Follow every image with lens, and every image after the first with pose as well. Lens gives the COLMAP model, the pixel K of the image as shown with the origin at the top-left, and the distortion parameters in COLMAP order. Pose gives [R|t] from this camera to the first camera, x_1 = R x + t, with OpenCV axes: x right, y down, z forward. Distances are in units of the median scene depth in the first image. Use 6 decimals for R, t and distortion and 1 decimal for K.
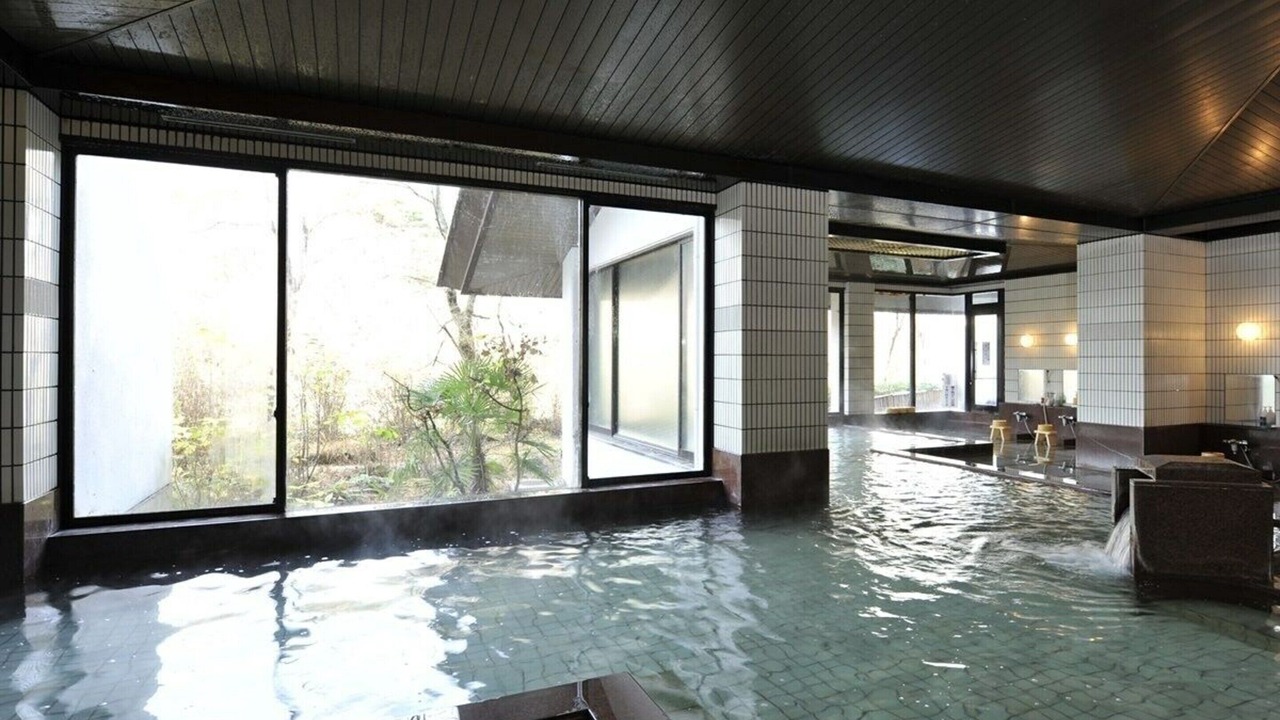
lens RADIAL K [[657.9, 0, 640.0], [0, 657.9, 360.0], [0, 0, 1]] dist [-0.000725, 0.000073]
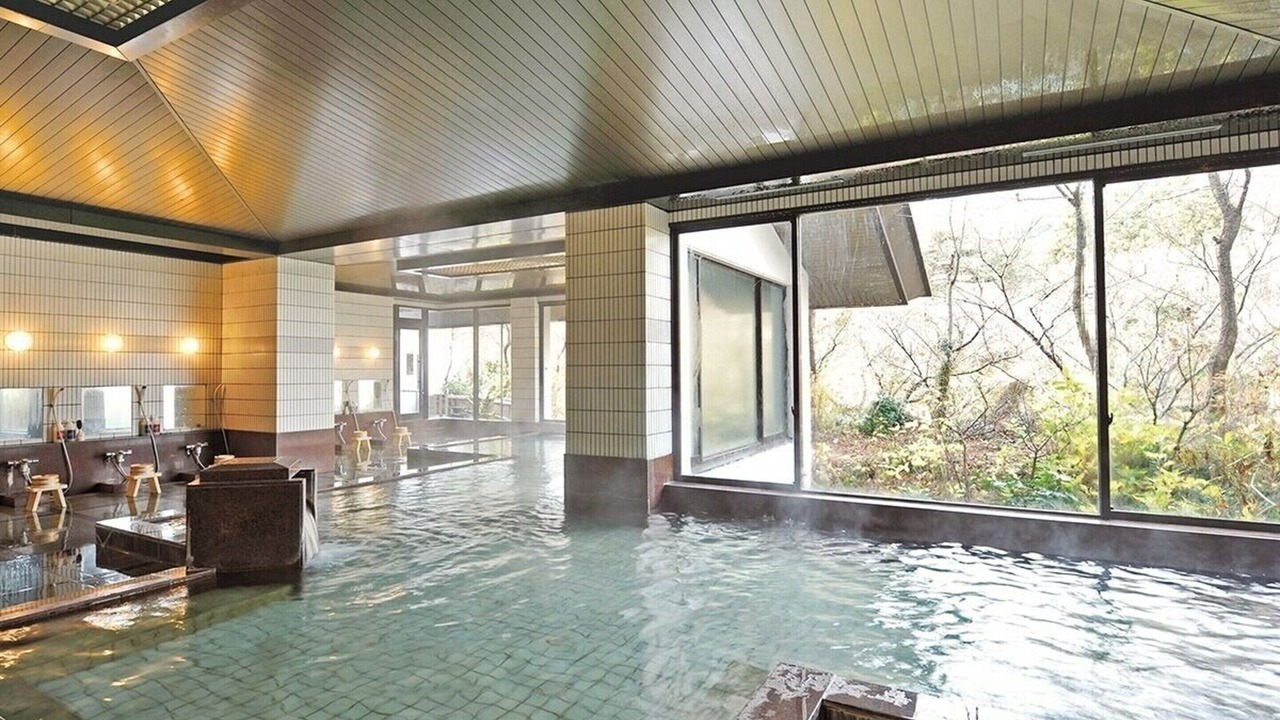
lens RADIAL K [[596.3, 0, 640.0], [0, 596.3, 360.0], [0, 0, 1]] dist [-0.000464, 0.000029]
pose [[0.644023, -0.013689, -0.764884, 0.141760], [0.003396, 0.999881, -0.015035, -0.000438], [0.764999, 0.007085, 0.643993, 0.061516]]
